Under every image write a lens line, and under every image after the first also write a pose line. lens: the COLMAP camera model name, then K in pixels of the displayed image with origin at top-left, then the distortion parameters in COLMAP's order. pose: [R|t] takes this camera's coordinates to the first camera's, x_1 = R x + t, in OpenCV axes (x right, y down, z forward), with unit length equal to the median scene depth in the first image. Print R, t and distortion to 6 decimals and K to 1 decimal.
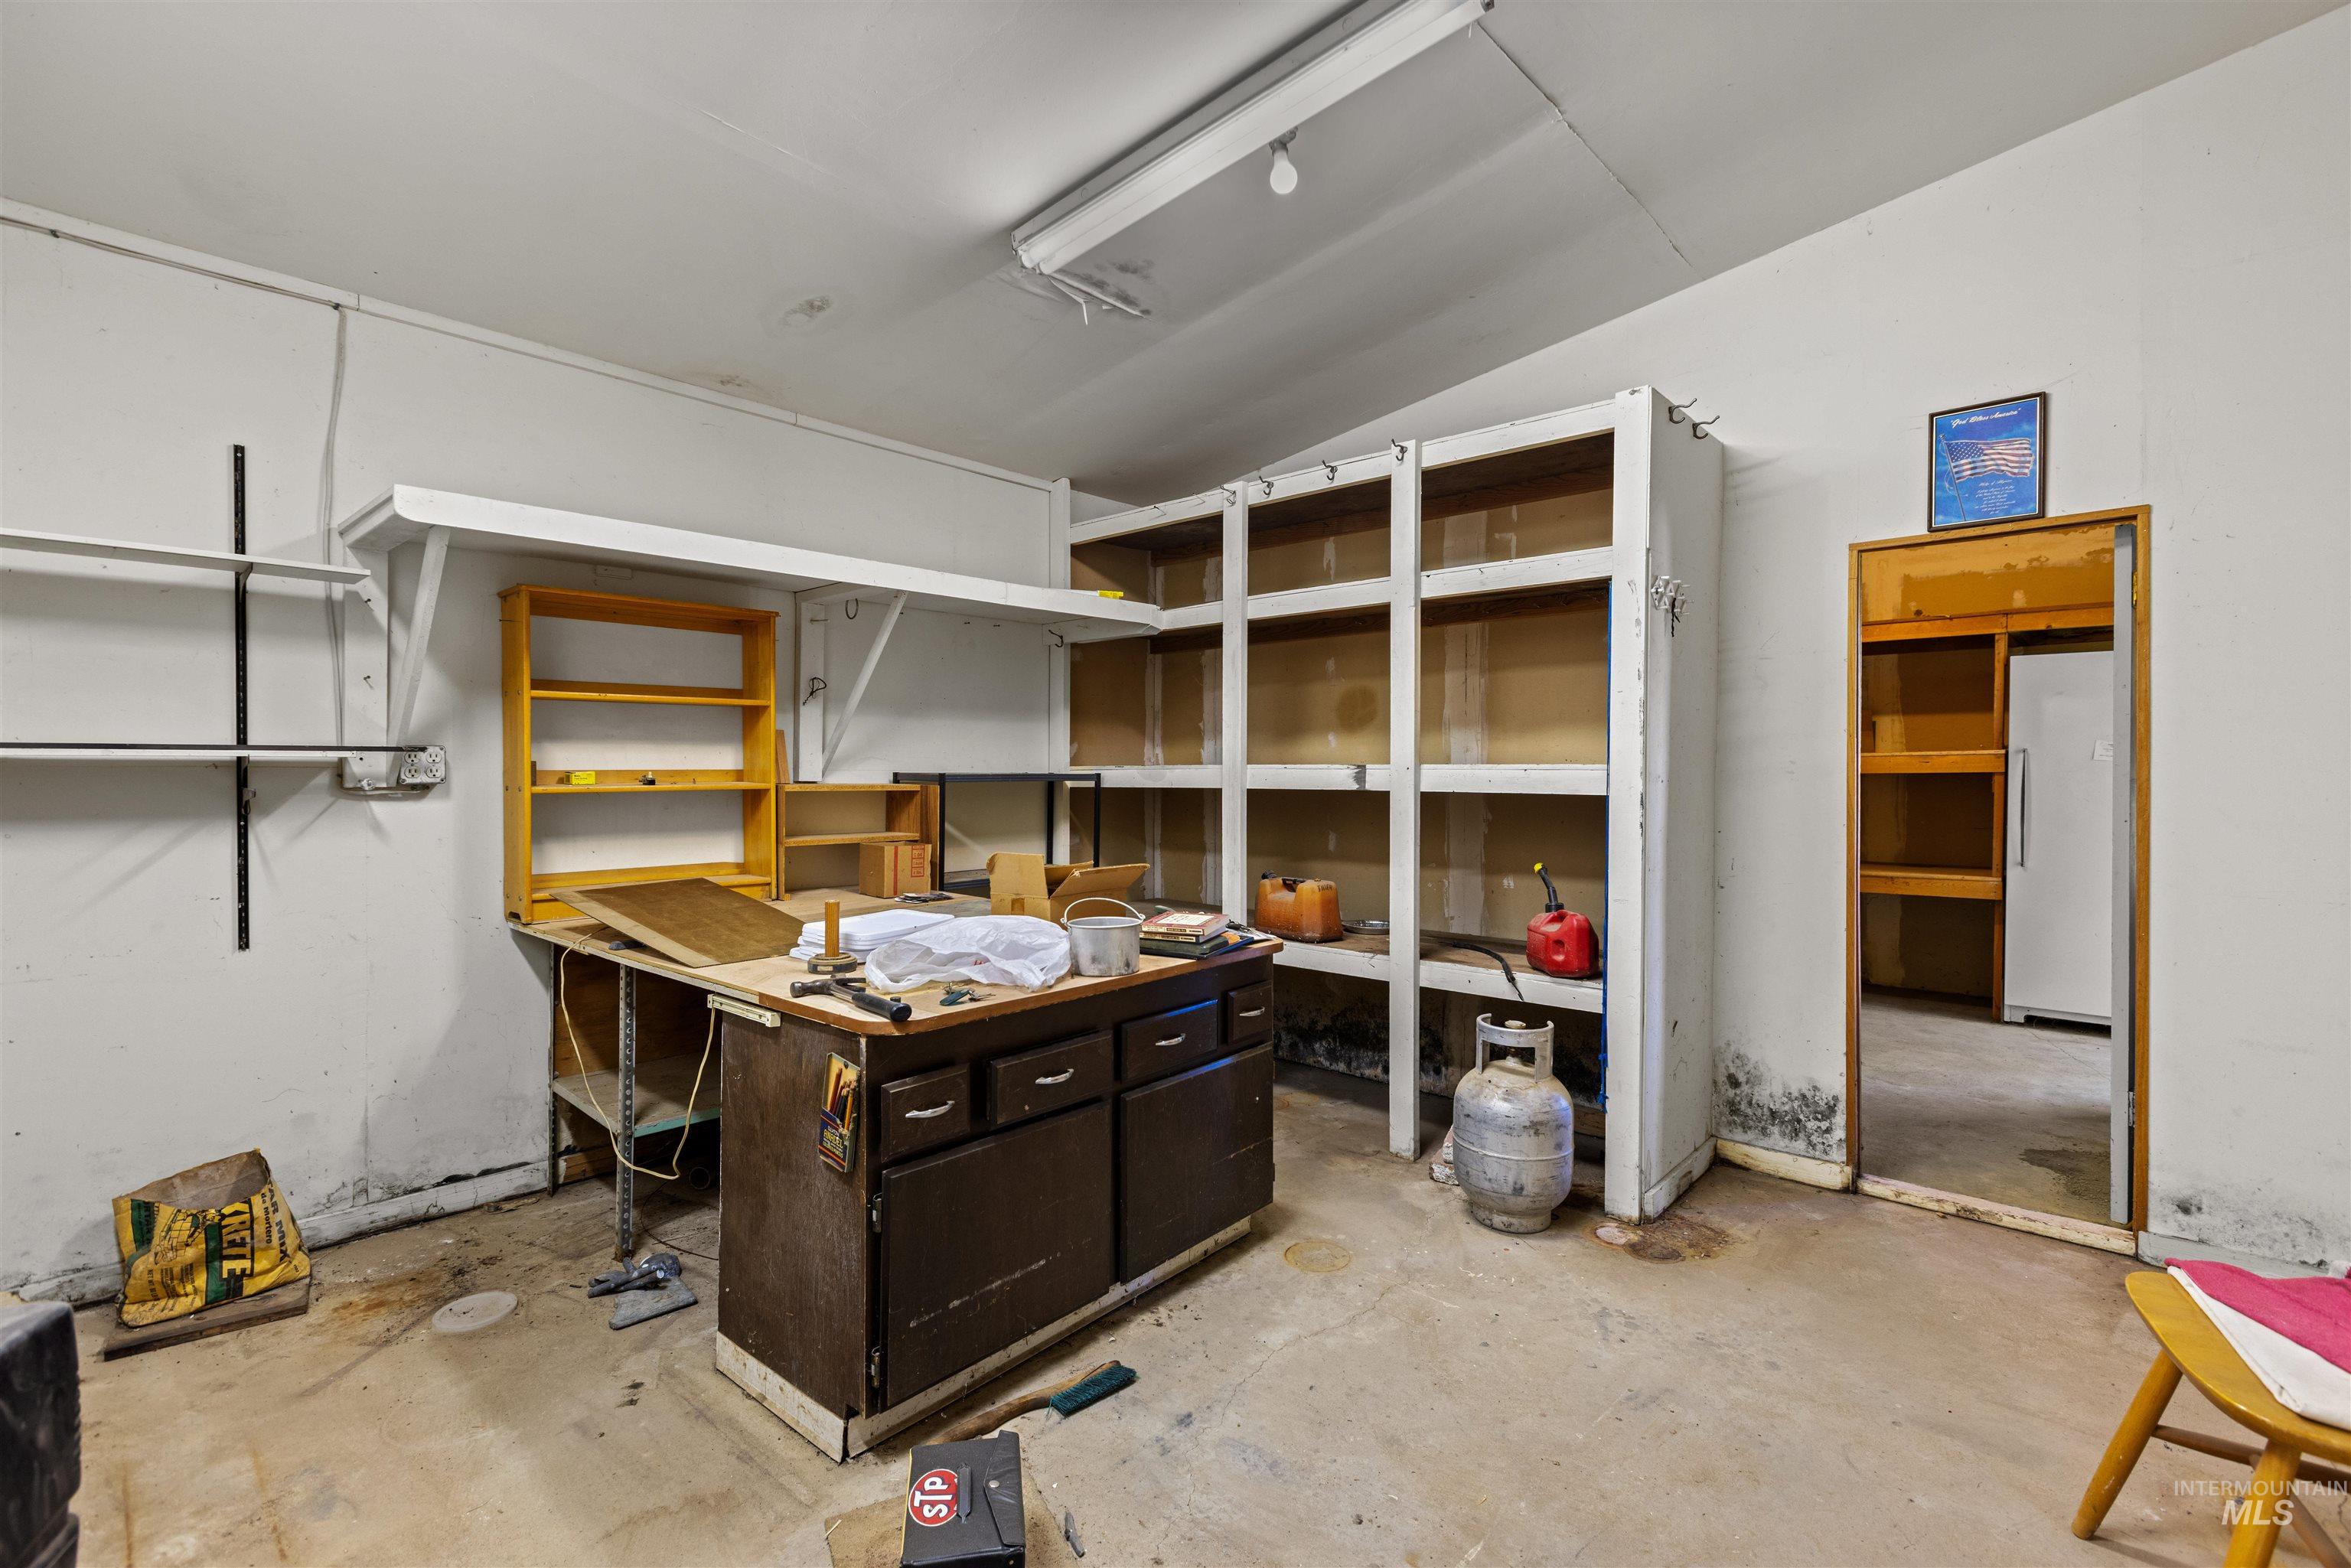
lens RADIAL K [[1043.2, 0, 1190.1], [0, 1043.2, 780.6], [0, 0, 1]] dist [0.001297, -0.001057]
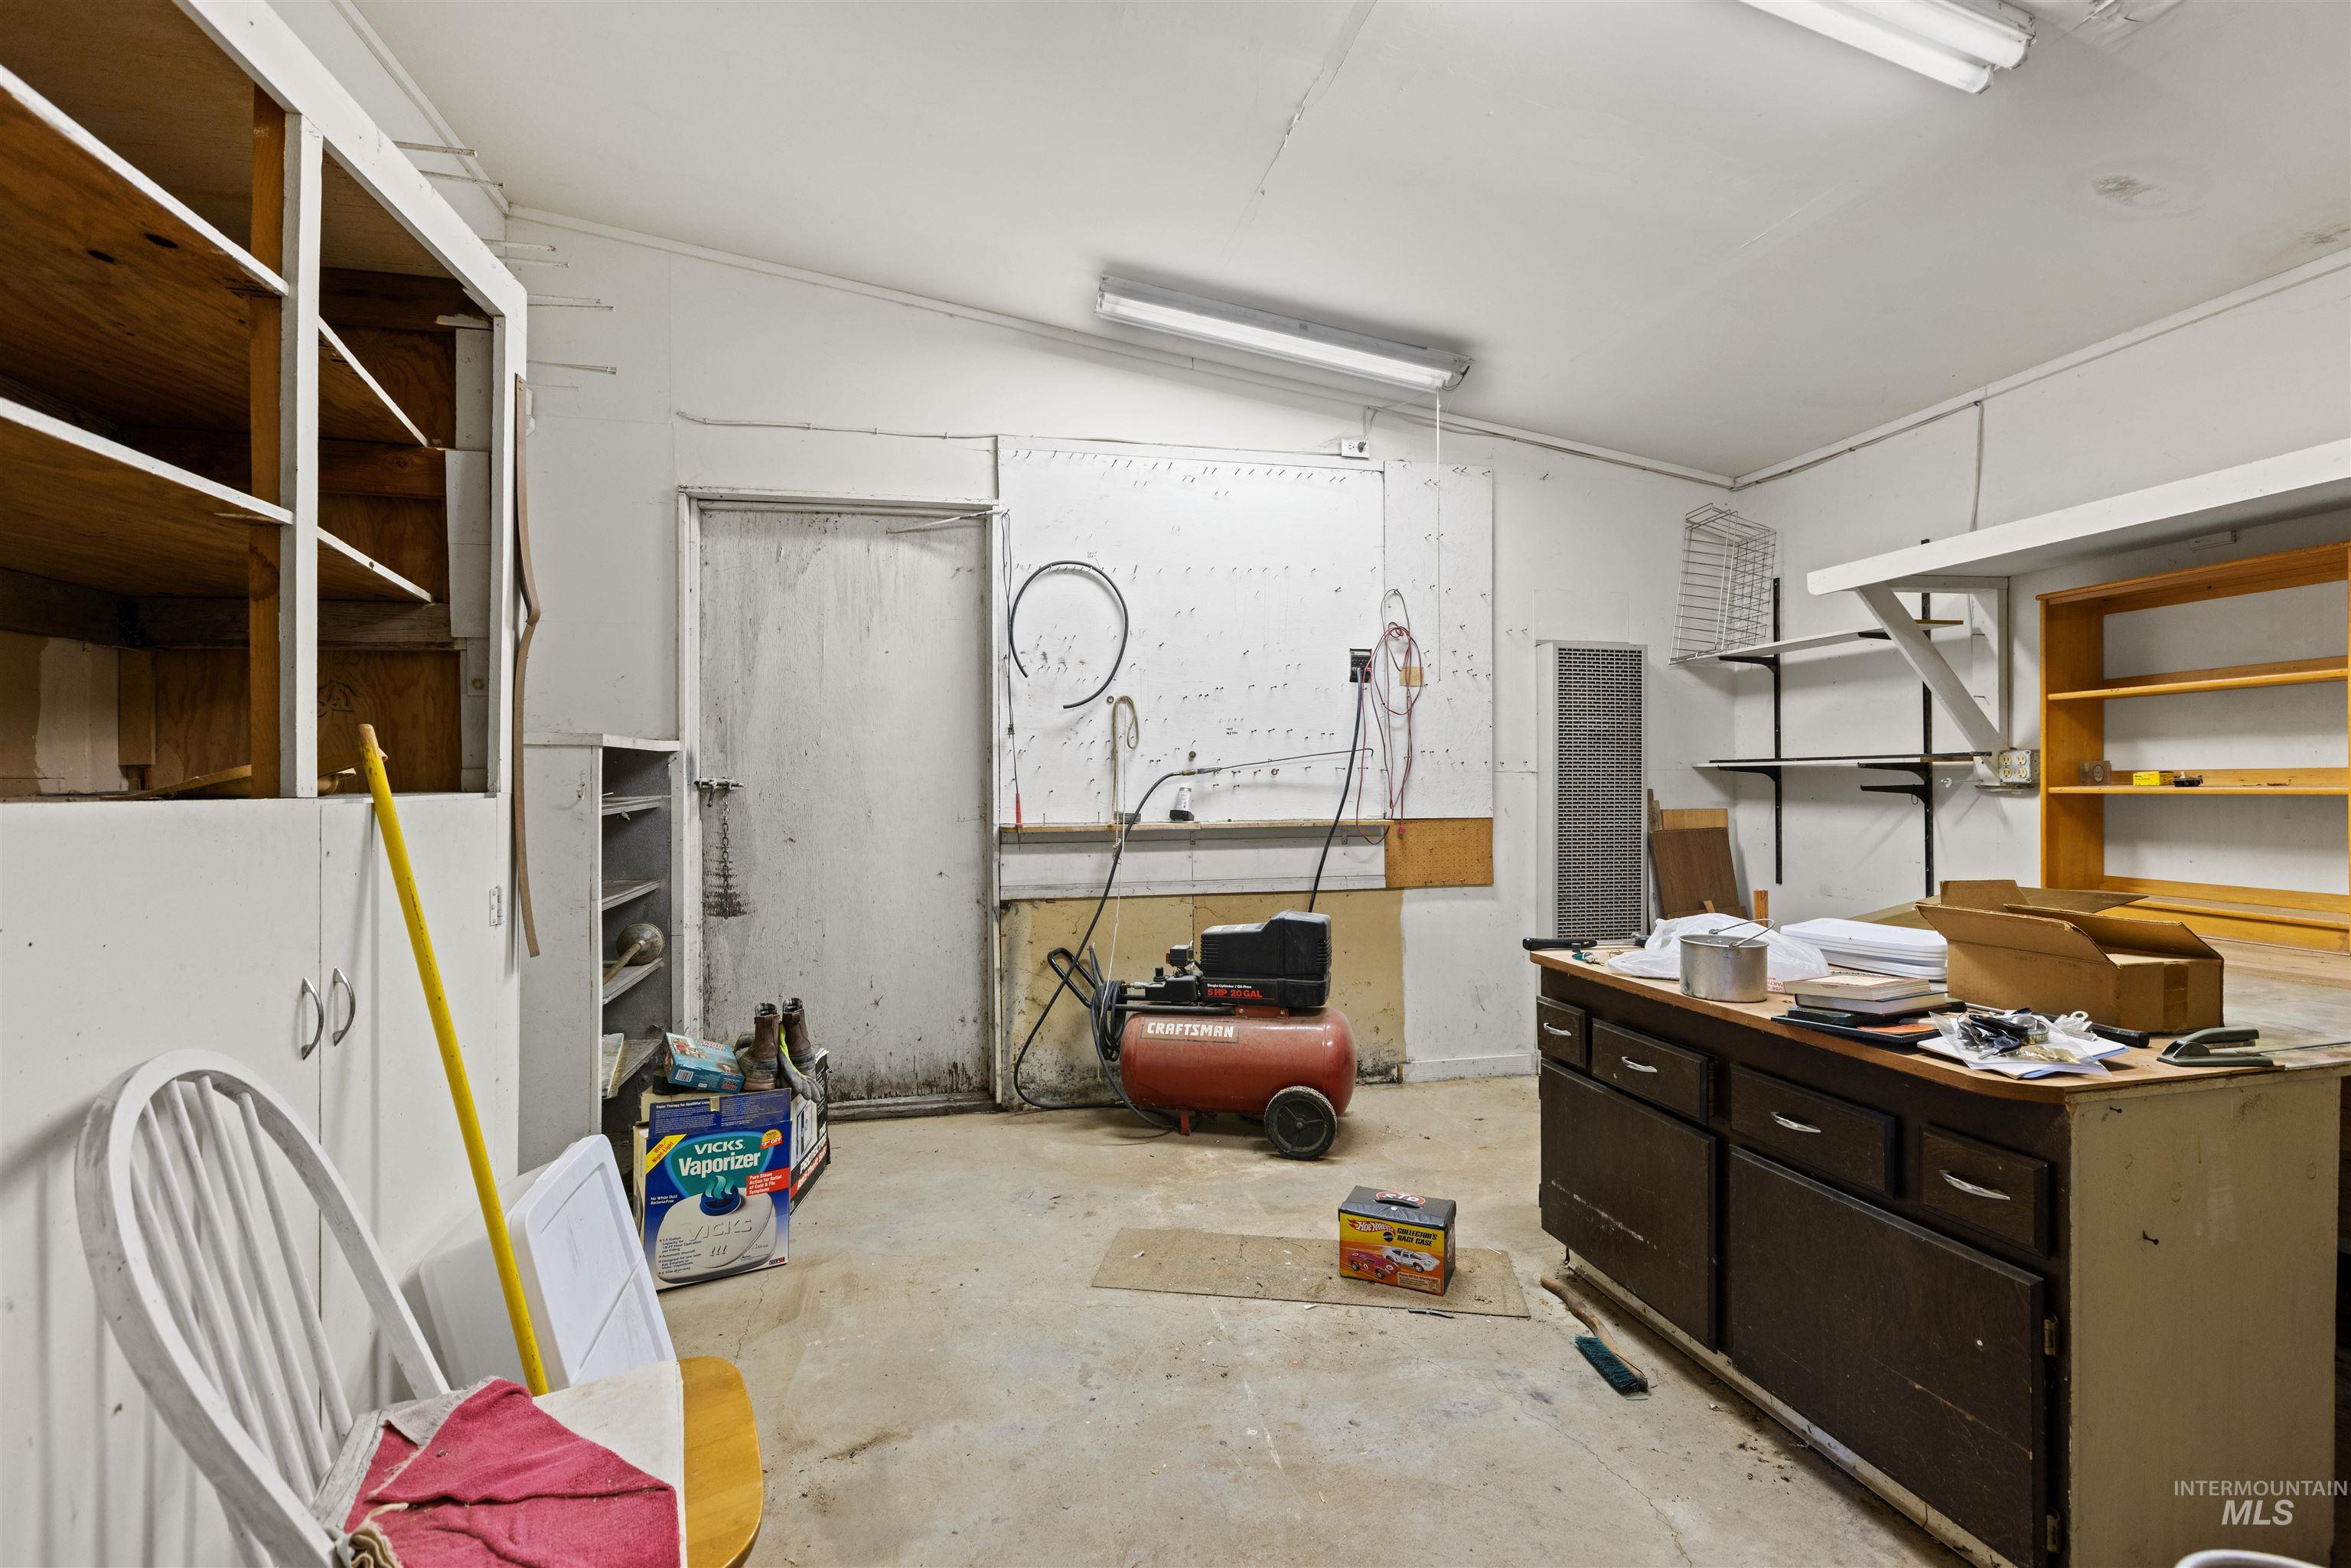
lens RADIAL K [[1043.2, 0, 1190.1], [0, 1043.2, 780.6], [0, 0, 1]] dist [0.001297, -0.001057]
pose [[-0.581684, 0.003604, -0.813407, 0.911494], [0.003652, 0.999992, 0.001819, -0.006253], [0.813406, -0.001912, -0.581693, 1.152349]]
